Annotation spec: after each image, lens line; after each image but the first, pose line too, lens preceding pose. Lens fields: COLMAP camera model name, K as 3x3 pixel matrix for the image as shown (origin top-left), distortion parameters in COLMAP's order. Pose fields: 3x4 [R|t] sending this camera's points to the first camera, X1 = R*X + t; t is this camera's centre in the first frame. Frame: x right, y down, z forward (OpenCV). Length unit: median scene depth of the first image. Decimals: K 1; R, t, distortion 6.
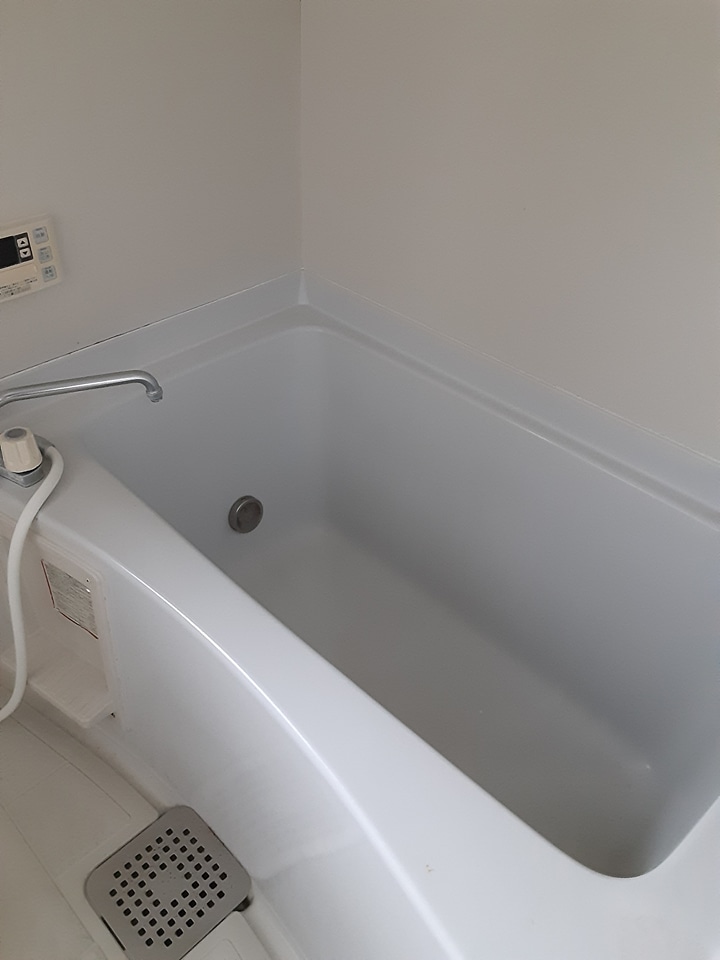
lens RADIAL K [[774.7, 0, 345.4], [0, 774.7, 473.3], [0, 0, 1]] dist [0.114738, -0.158430]
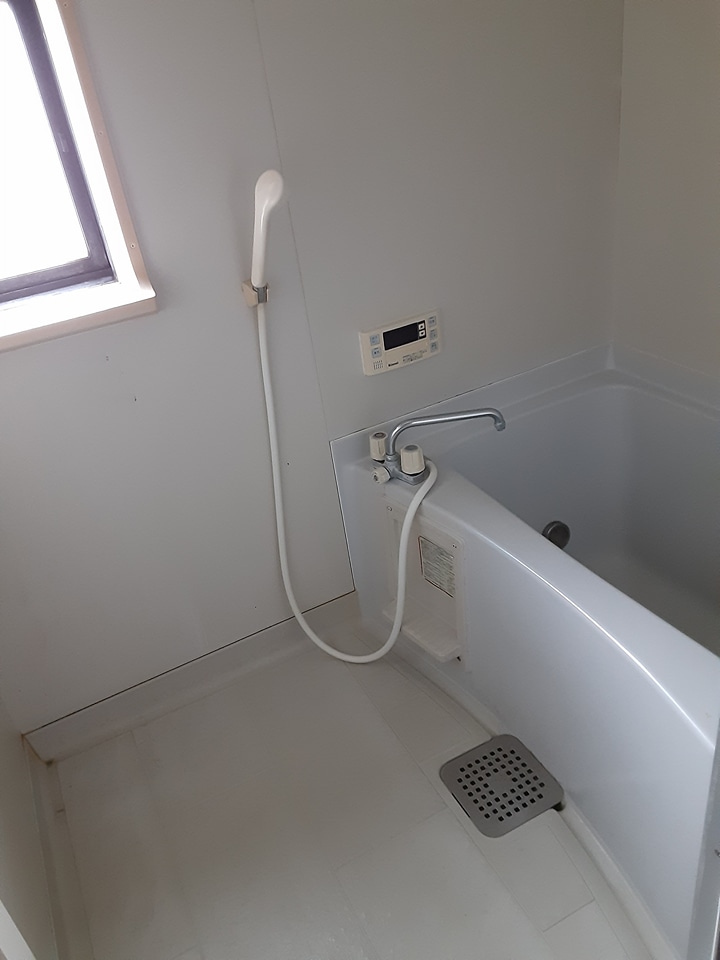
lens RADIAL K [[774.7, 0, 345.4], [0, 774.7, 473.3], [0, 0, 1]] dist [0.114738, -0.158430]
pose [[0.934610, 0.017403, -0.355248, -0.002855], [-0.062976, 0.991118, -0.117128, 0.171677], [0.350055, 0.131842, 0.927405, -0.407051]]
